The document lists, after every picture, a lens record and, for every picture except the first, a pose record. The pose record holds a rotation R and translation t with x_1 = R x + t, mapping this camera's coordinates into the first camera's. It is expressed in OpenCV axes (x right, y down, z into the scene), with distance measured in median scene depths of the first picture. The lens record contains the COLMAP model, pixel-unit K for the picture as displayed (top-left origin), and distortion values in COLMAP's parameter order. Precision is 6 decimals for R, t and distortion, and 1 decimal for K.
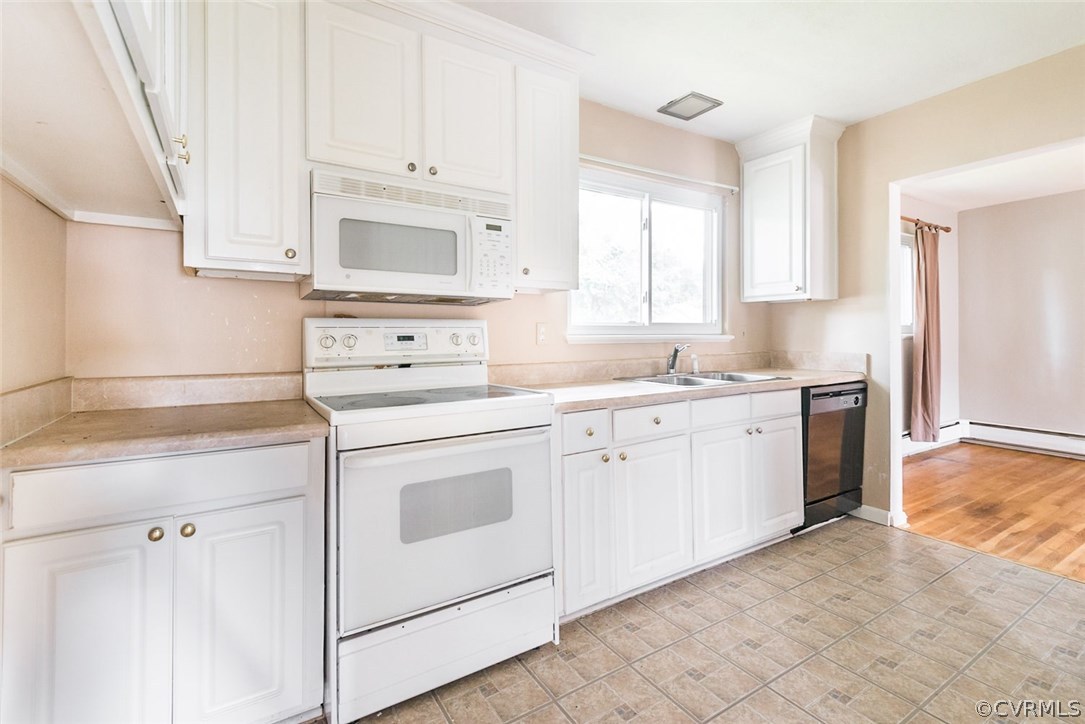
lens RADIAL K [[491.0, 0, 540.6], [0, 491.0, 334.5], [0, 0, 1]] dist [0.001789, -0.000163]
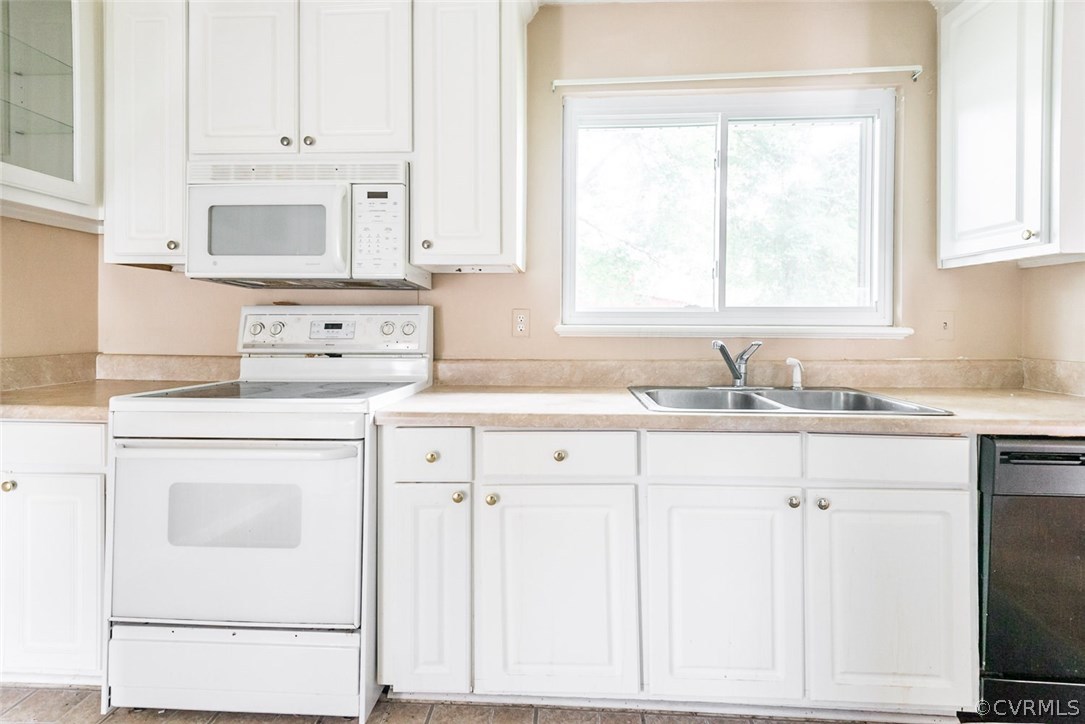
lens RADIAL K [[495.0, 0, 549.4], [0, 495.0, 330.1], [0, 0, 1]] dist [0.022866, -0.016596]
pose [[0.819989, 0.014897, -0.572185, 0.610780], [-0.007338, 0.999853, 0.015516, -0.002737], [0.572332, -0.008524, 0.819978, 0.454600]]
